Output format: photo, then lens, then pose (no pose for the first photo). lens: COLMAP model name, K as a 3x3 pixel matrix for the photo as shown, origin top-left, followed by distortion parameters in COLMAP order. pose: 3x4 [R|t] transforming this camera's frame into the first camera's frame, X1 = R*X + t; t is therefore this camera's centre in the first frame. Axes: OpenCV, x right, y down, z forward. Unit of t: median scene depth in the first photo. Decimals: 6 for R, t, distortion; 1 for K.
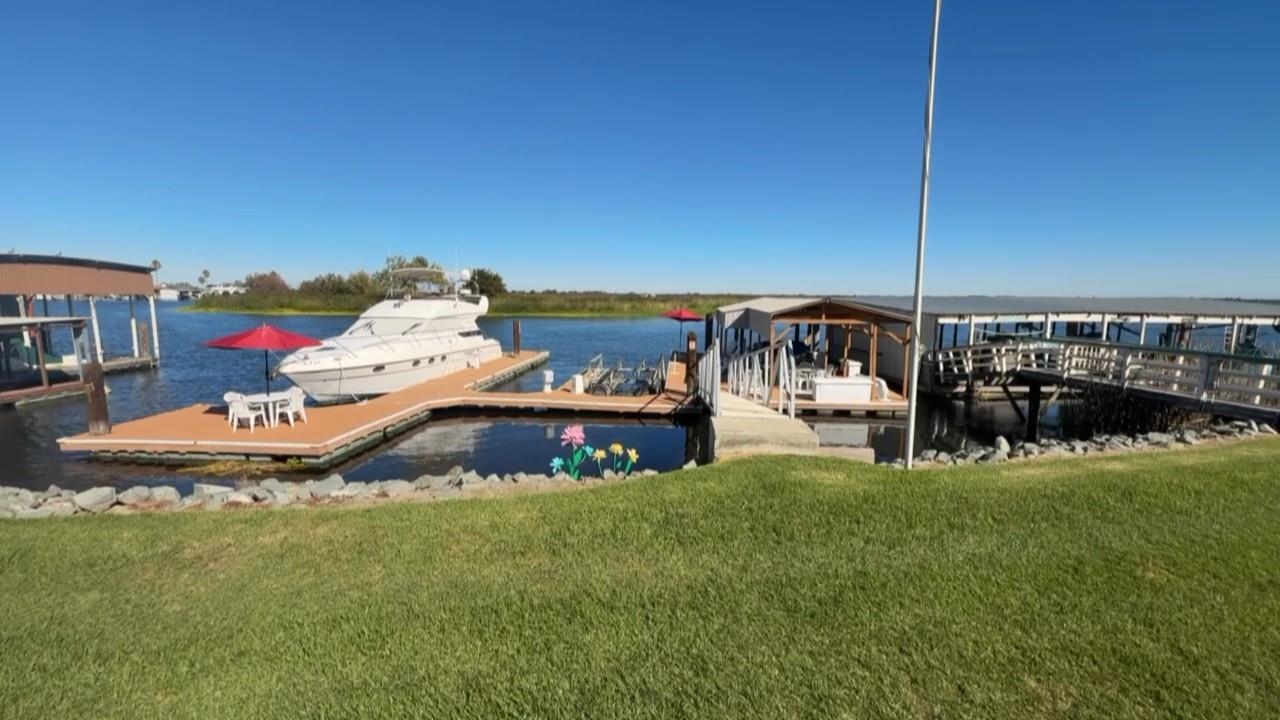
lens RADIAL K [[532.3, 0, 640.0], [0, 532.3, 360.0], [0, 0, 1]] dist [-0.003060, -0.000155]
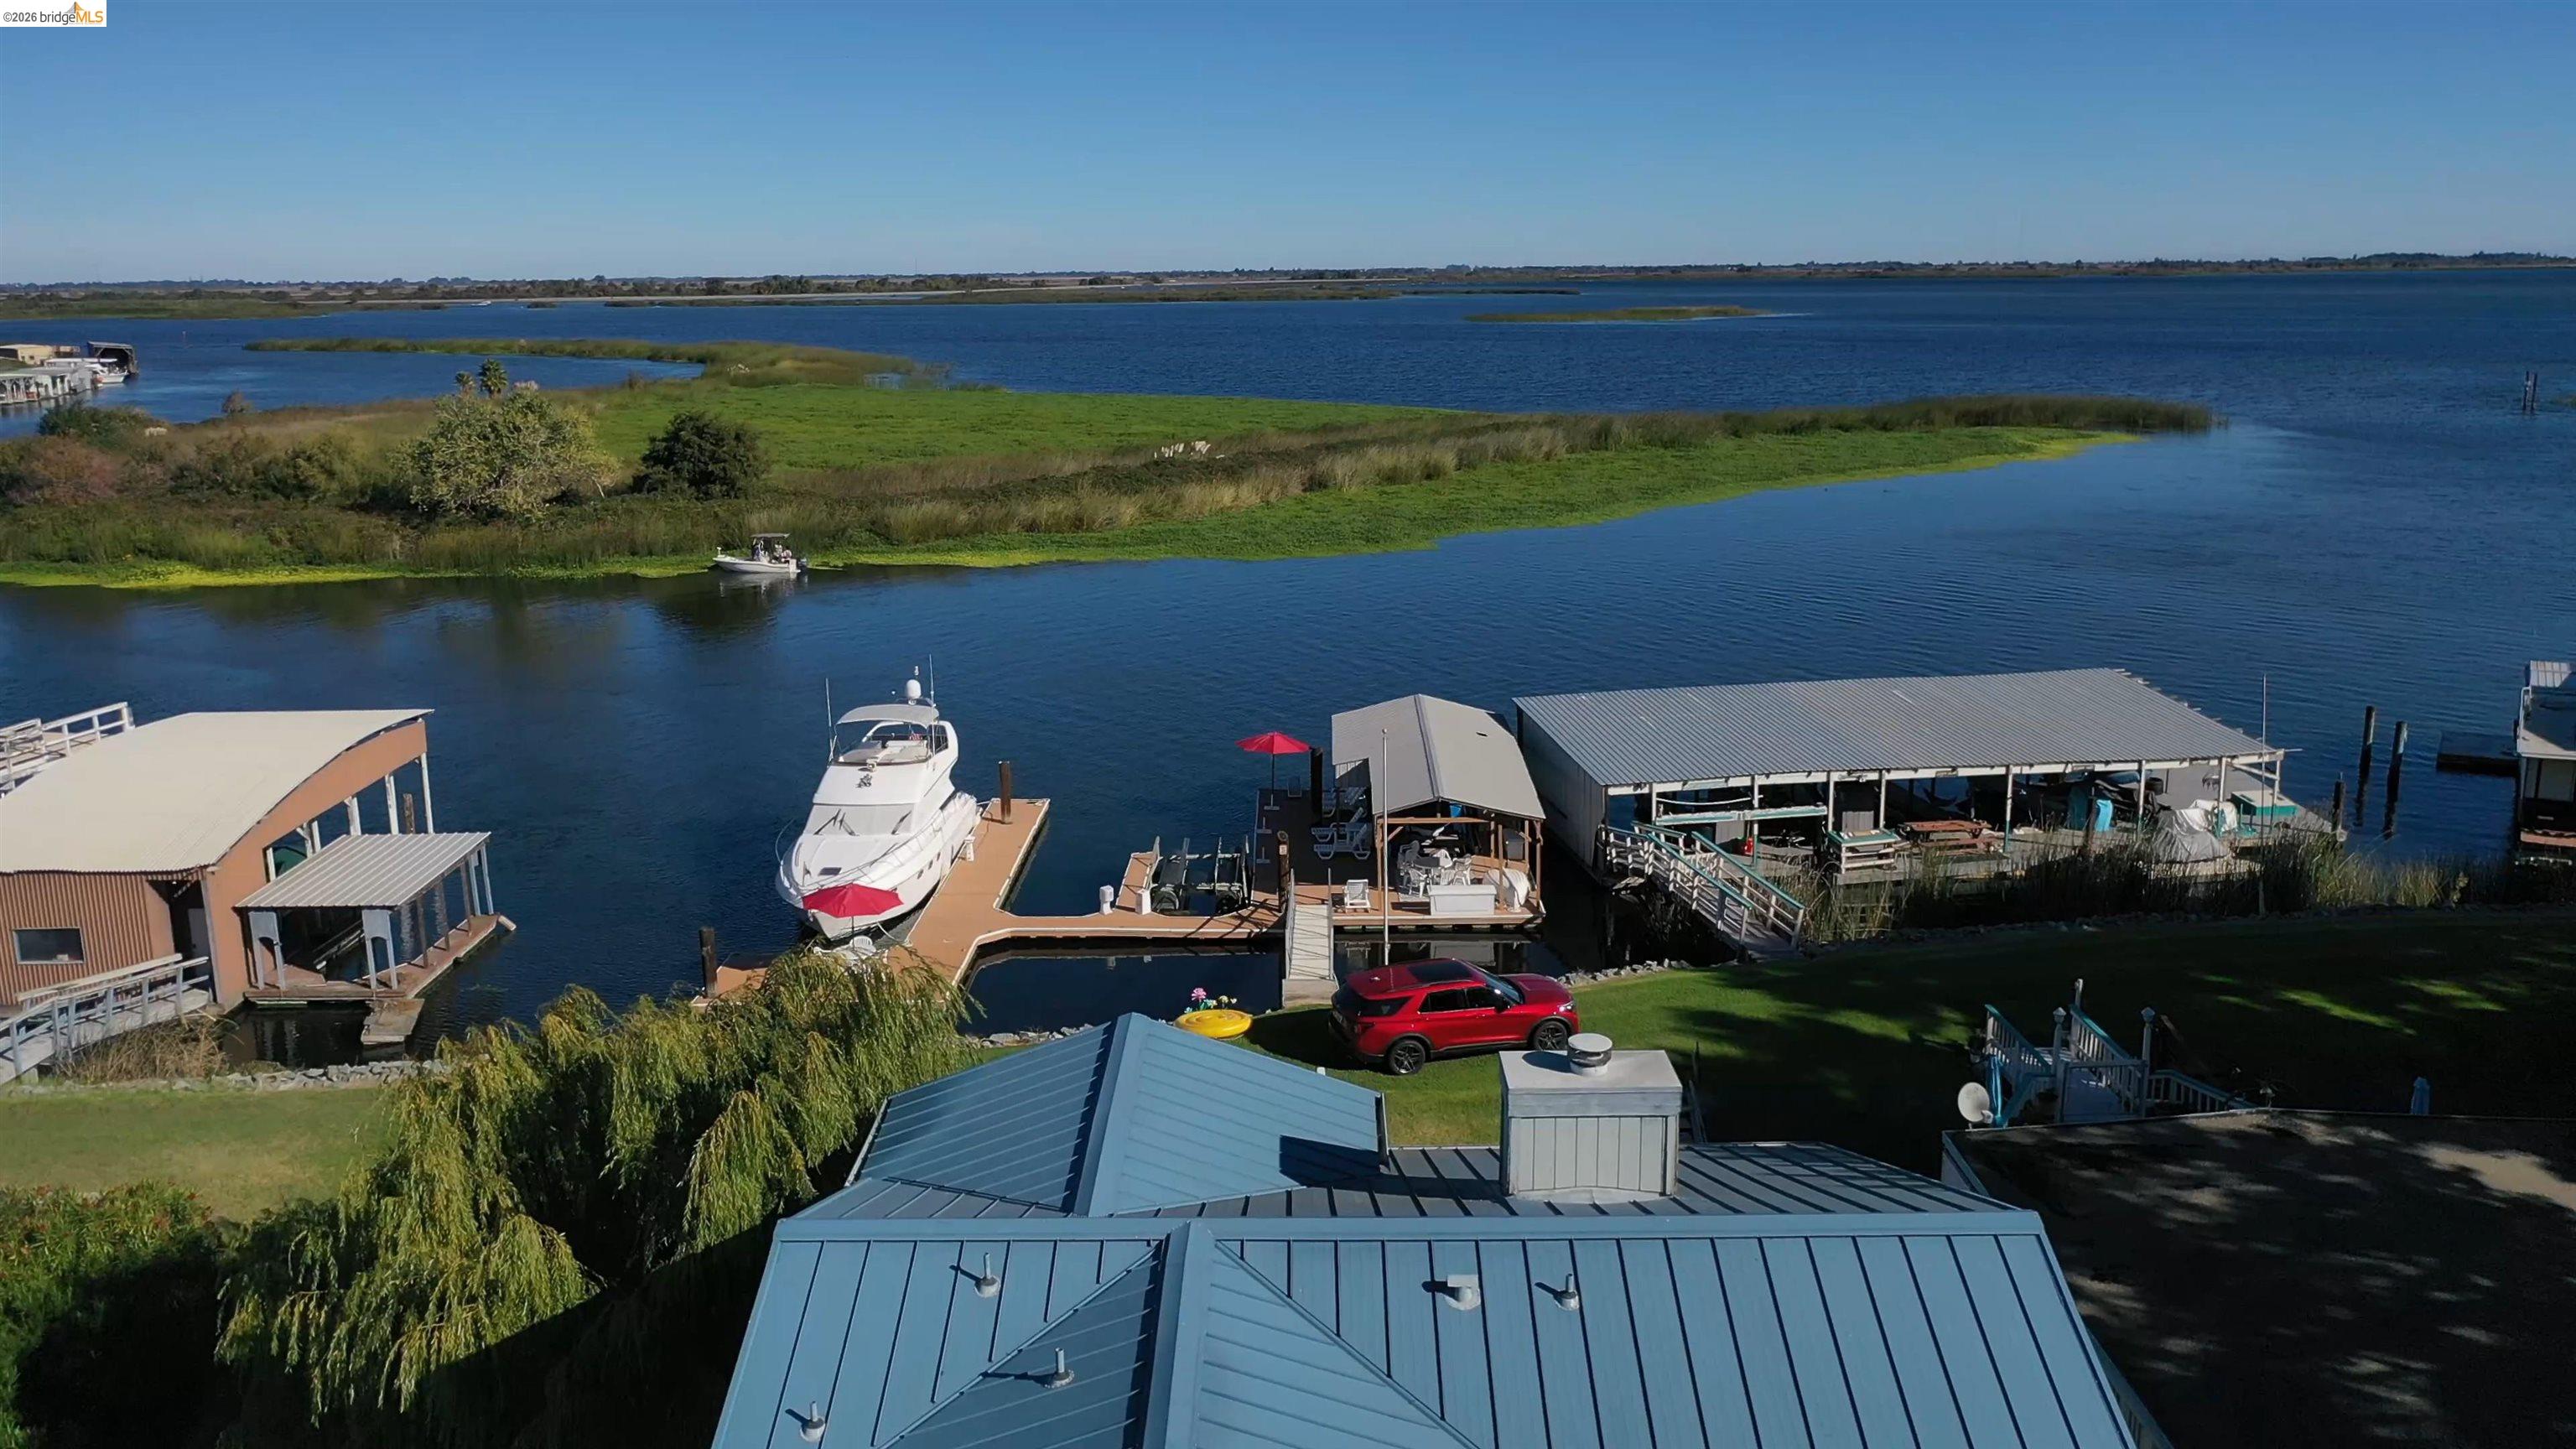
lens RADIAL K [[2064.8, 0, 1279.1], [0, 2064.8, 715.0], [0, 0, 1]] dist [-0.005353, -0.004977]
pose [[0.997293, -0.035105, 0.064611, -0.093337], [0.029055, 0.995306, 0.092309, -0.457094], [-0.067548, -0.090182, 0.993632, -1.846986]]
